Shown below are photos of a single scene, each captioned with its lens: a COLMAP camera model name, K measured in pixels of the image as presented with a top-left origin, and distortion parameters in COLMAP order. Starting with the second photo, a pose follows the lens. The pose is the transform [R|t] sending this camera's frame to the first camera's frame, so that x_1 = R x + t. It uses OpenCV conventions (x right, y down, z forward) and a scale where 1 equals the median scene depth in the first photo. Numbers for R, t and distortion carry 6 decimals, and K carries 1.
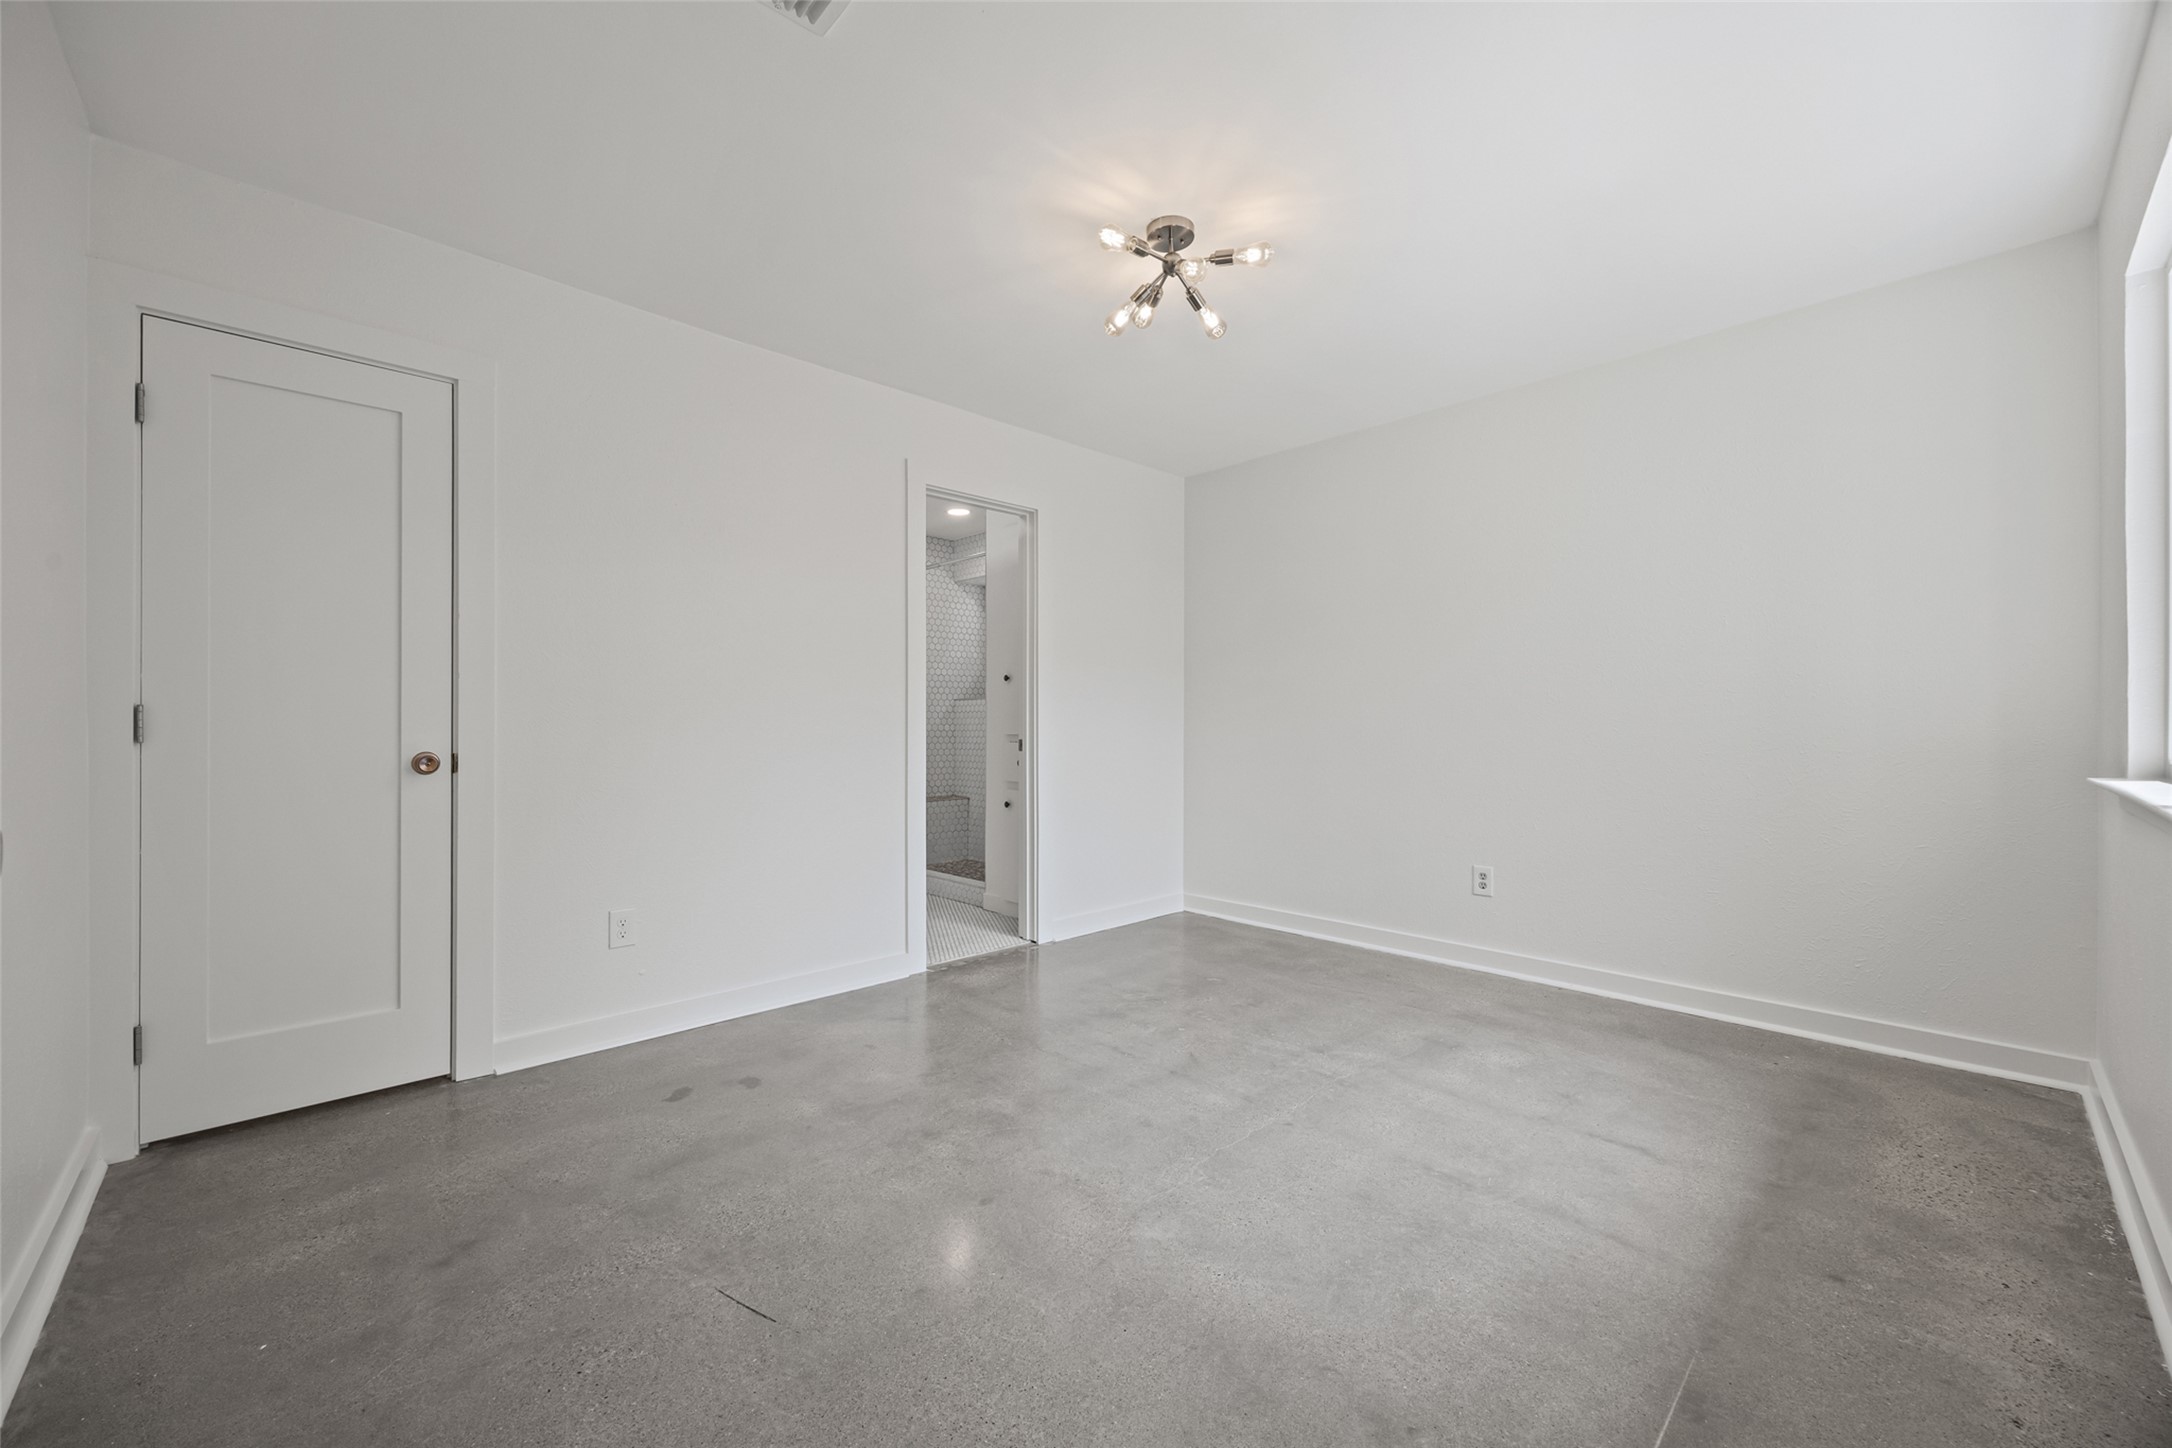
lens RADIAL K [[835.3, 0, 1084.3], [0, 835.3, 728.0], [0, 0, 1]] dist [0.001730, 0.000114]
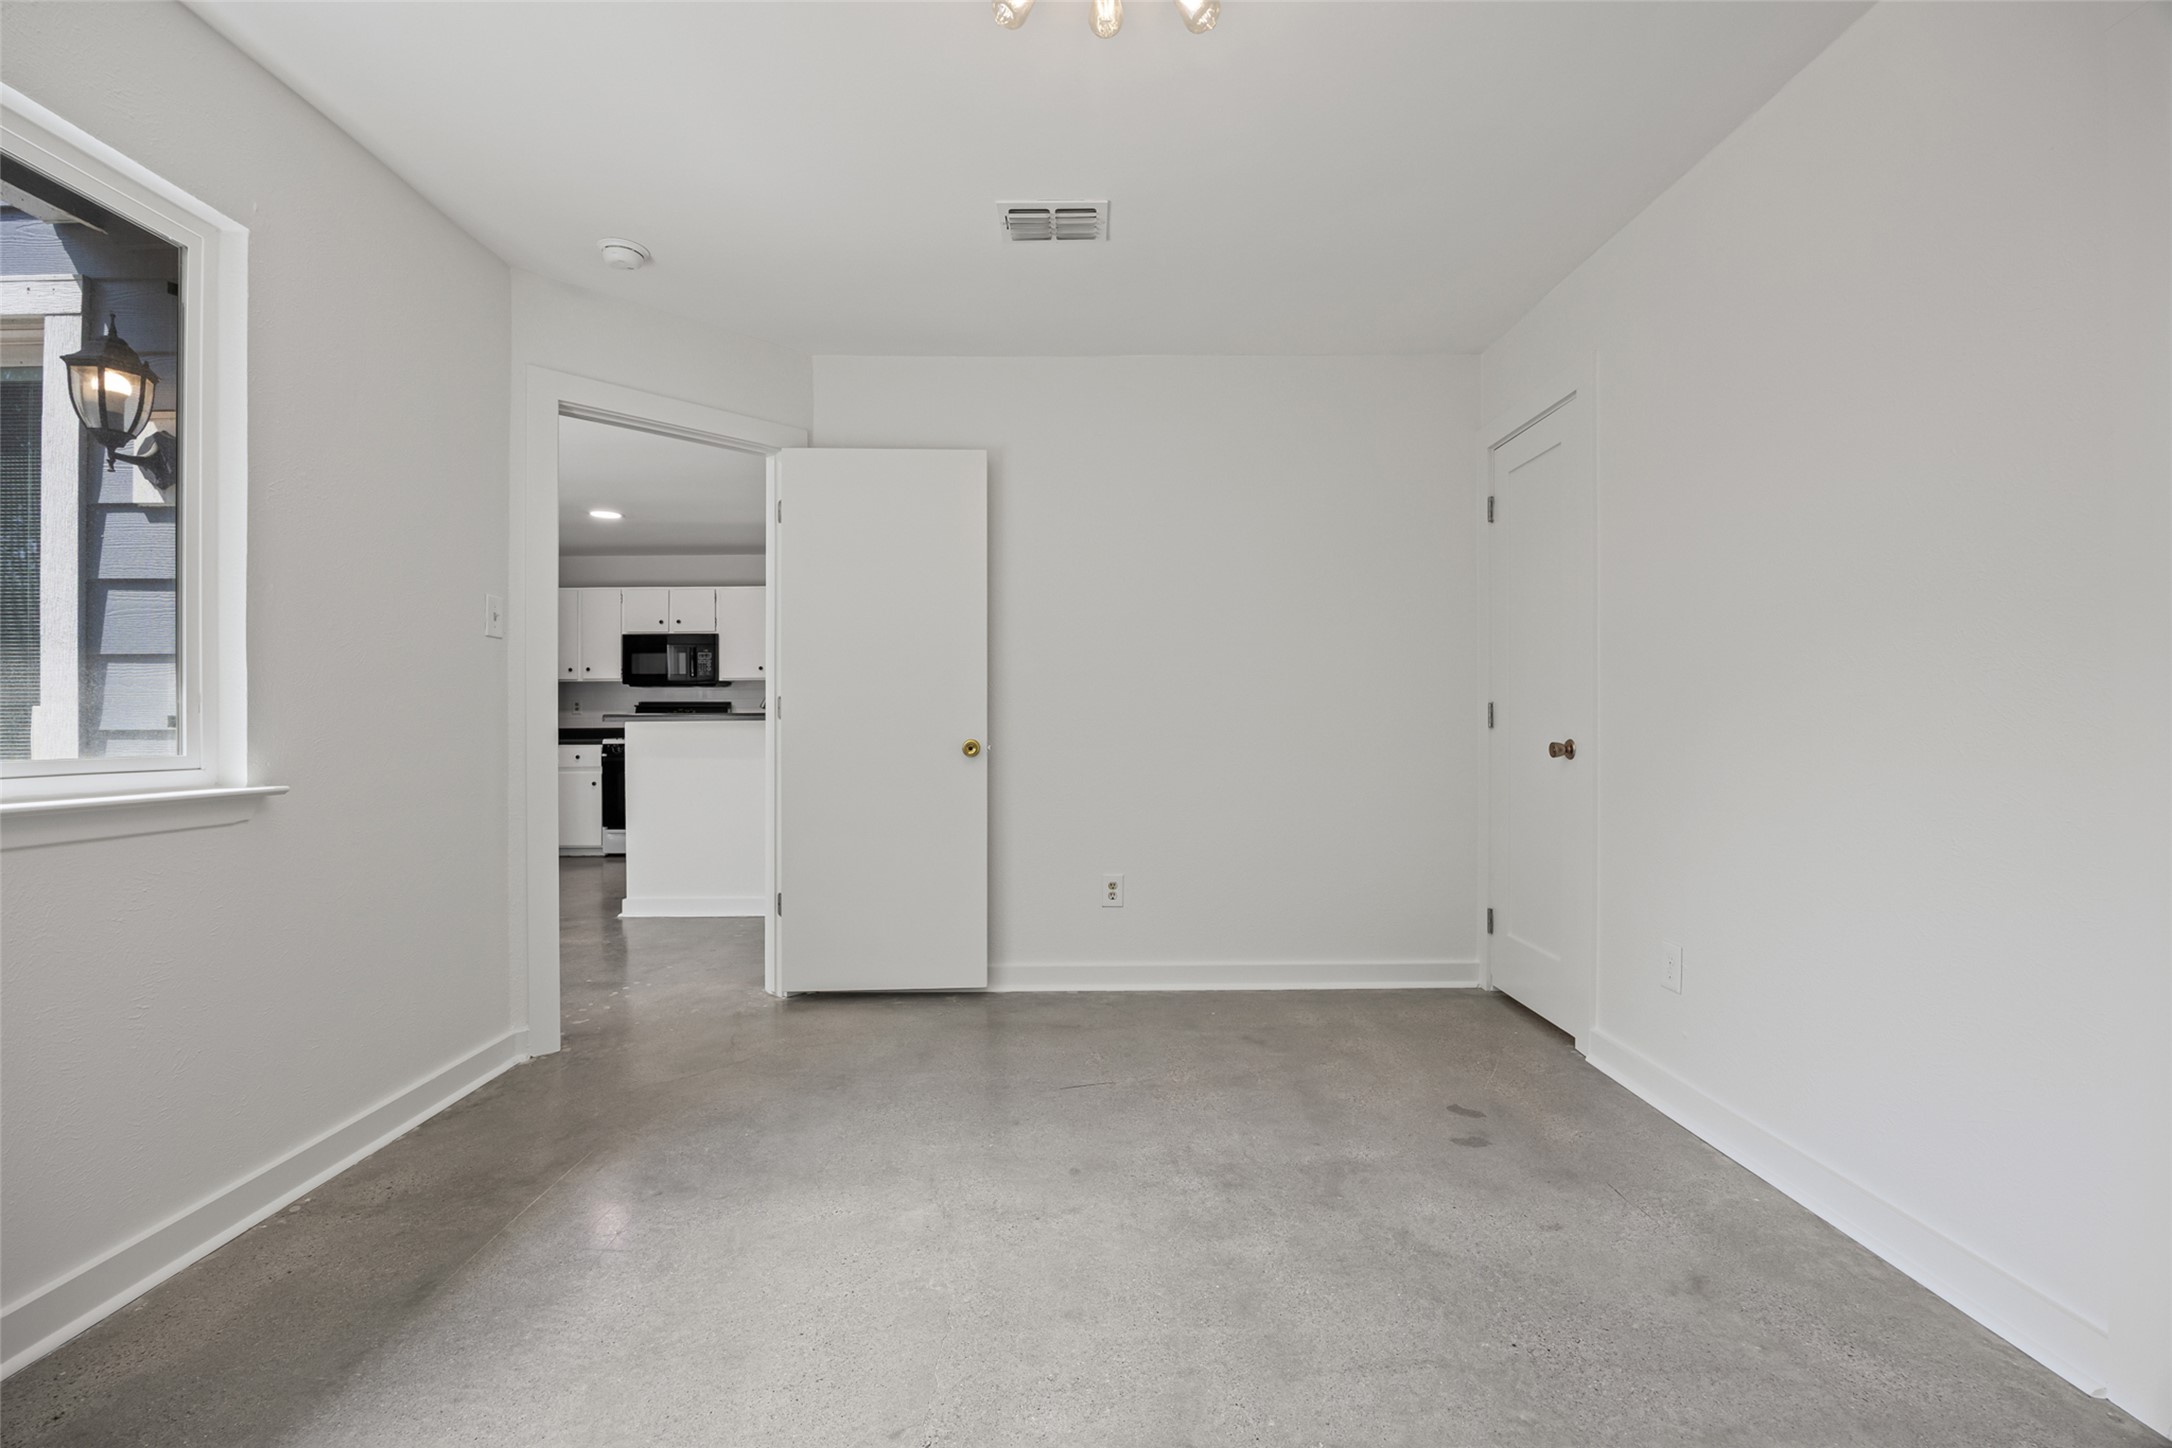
lens RADIAL K [[978.2, 0, 1086.0], [0, 978.2, 719.9], [0, 0, 1]] dist [-0.000854, 0.000186]
pose [[-0.695380, 0.006587, -0.718612, 0.728415], [0.009990, 0.999950, -0.000501, 0.001432], [0.718573, -0.007528, -0.695411, 1.815650]]
